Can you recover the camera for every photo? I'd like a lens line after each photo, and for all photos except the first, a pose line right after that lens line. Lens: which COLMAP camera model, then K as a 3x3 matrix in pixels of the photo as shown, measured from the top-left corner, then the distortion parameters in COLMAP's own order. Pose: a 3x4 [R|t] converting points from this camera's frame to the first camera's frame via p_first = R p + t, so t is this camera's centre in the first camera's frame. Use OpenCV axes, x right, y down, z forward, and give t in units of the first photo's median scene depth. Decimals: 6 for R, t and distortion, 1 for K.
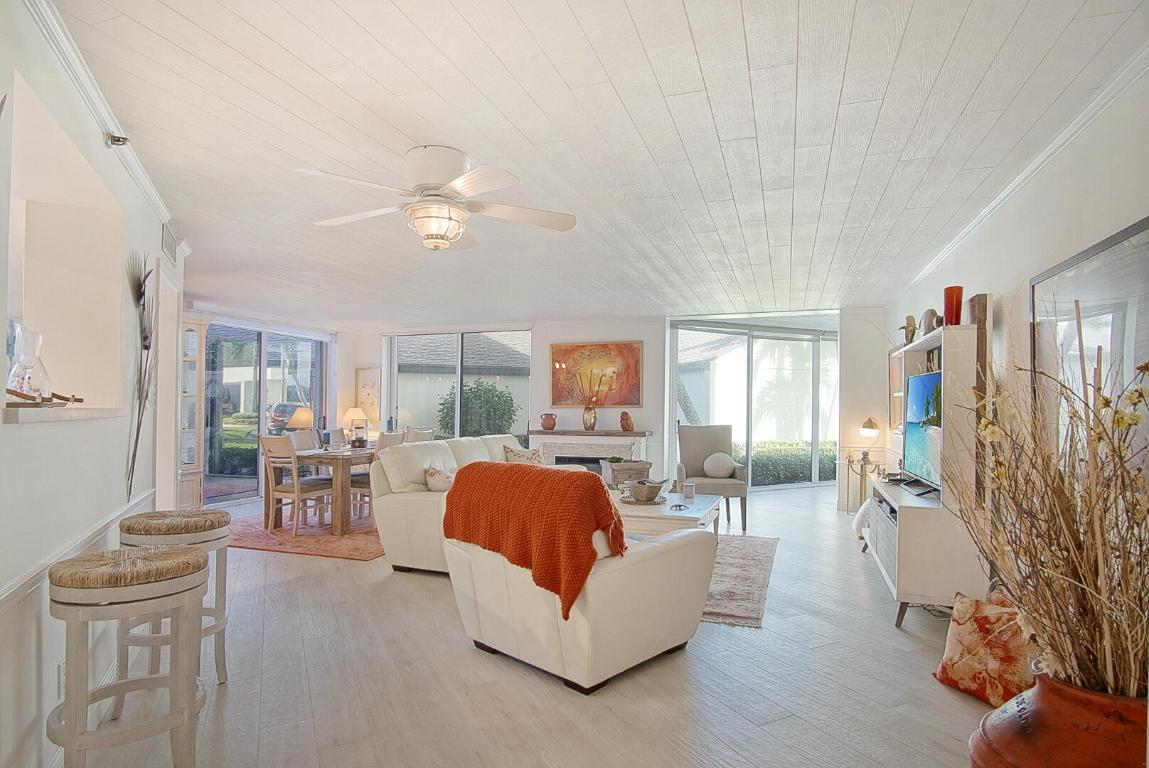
lens RADIAL K [[626.5, 0, 574.5], [0, 626.5, 384.0], [0, 0, 1]] dist [-0.026992, 0.000724]
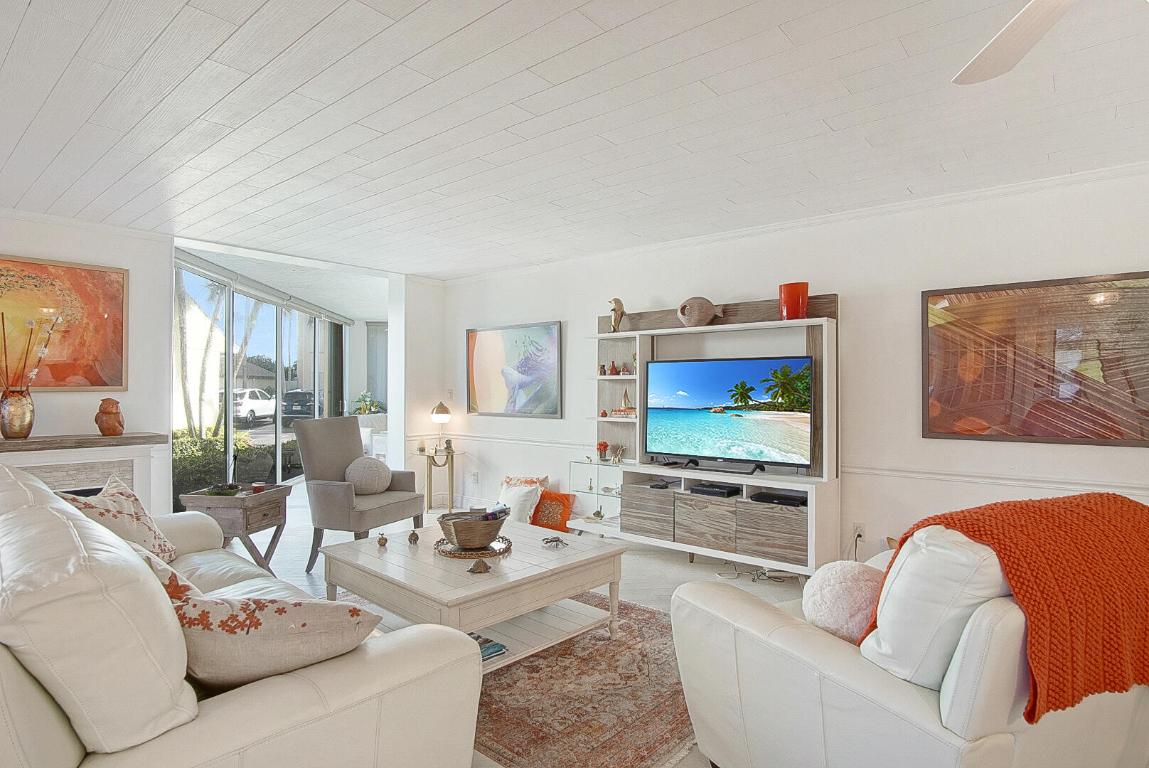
lens RADIAL K [[626.5, 0, 574.5], [0, 626.5, 384.0], [0, 0, 1]] dist [-0.026992, 0.000724]
pose [[0.363060, 0.007083, 0.931739, -0.260222], [-0.036024, 0.999330, 0.006440, 0.014120], [-0.931069, -0.035903, 0.363072, 0.439930]]
